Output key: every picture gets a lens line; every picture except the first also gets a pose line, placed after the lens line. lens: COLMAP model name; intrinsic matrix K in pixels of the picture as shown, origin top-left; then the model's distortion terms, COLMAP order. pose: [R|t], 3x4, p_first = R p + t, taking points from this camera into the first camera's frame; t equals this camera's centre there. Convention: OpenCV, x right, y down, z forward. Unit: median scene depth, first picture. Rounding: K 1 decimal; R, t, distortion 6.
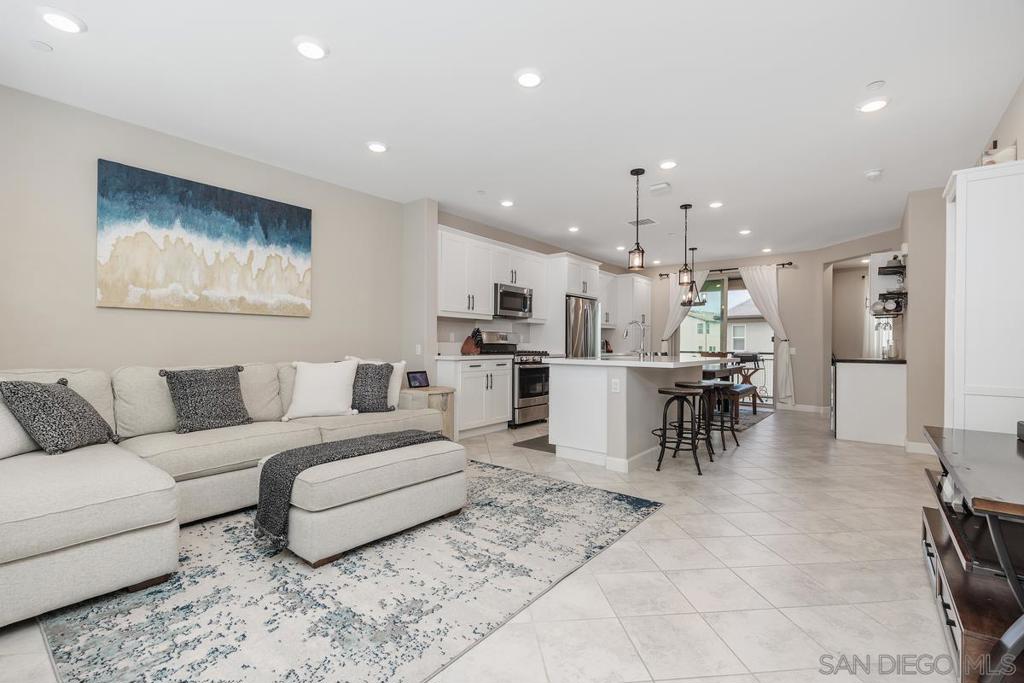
lens RADIAL K [[453.0, 0, 512.0], [0, 453.0, 342.8], [0, 0, 1]] dist [-0.003105, -0.000306]
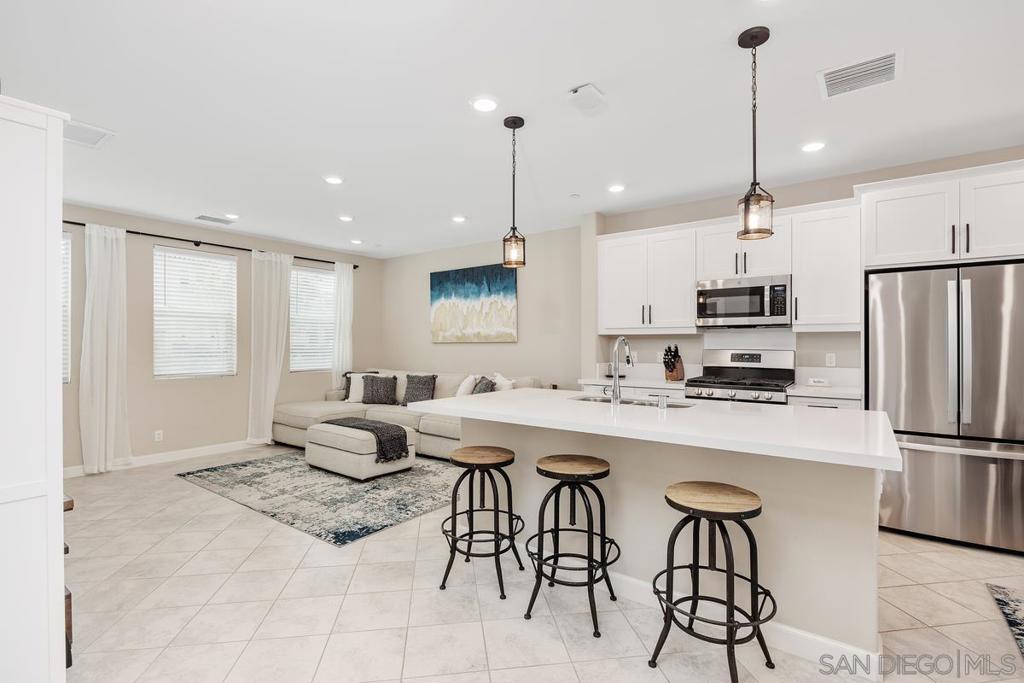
lens RADIAL K [[476.5, 0, 508.6], [0, 476.5, 342.0], [0, 0, 1]] dist [0.002931, 0.000235]
pose [[0.030946, -0.008535, -0.999485, 0.984798], [0.007315, 0.999939, -0.008312, -0.047178], [0.999494, -0.007054, 0.031007, 0.964159]]
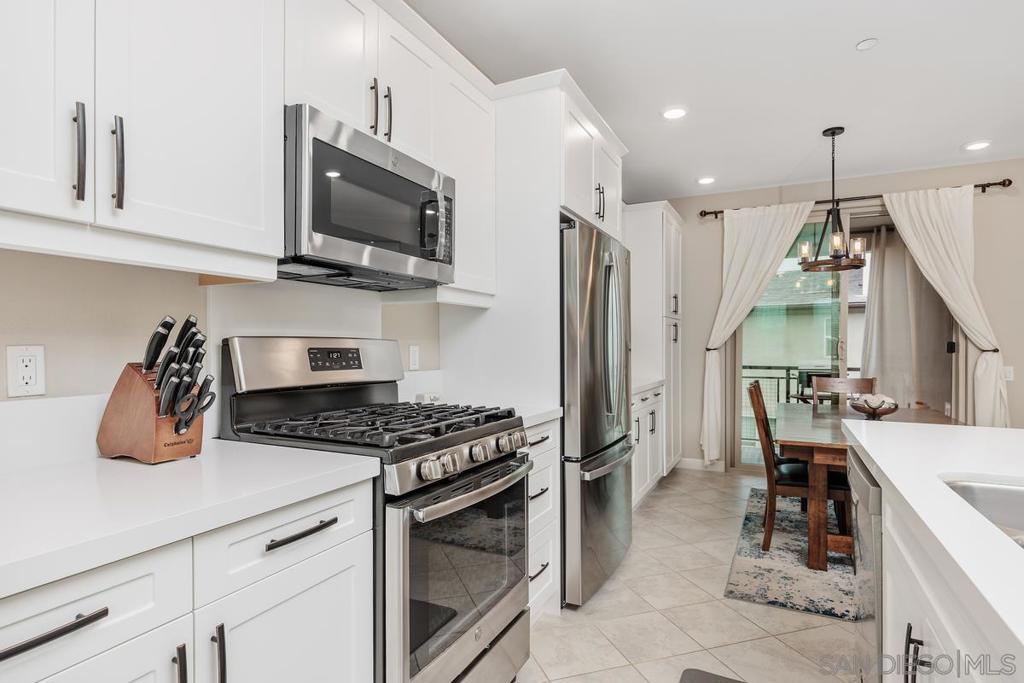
lens RADIAL K [[550.8, 0, 510.8], [0, 550.8, 347.0], [0, 0, 1]] dist [0.001677, 0.000323]
pose [[0.978322, -0.007261, 0.206961, 0.013755], [0.005526, 0.999945, 0.008958, -0.030735], [-0.207014, -0.007620, 0.978308, 1.029237]]
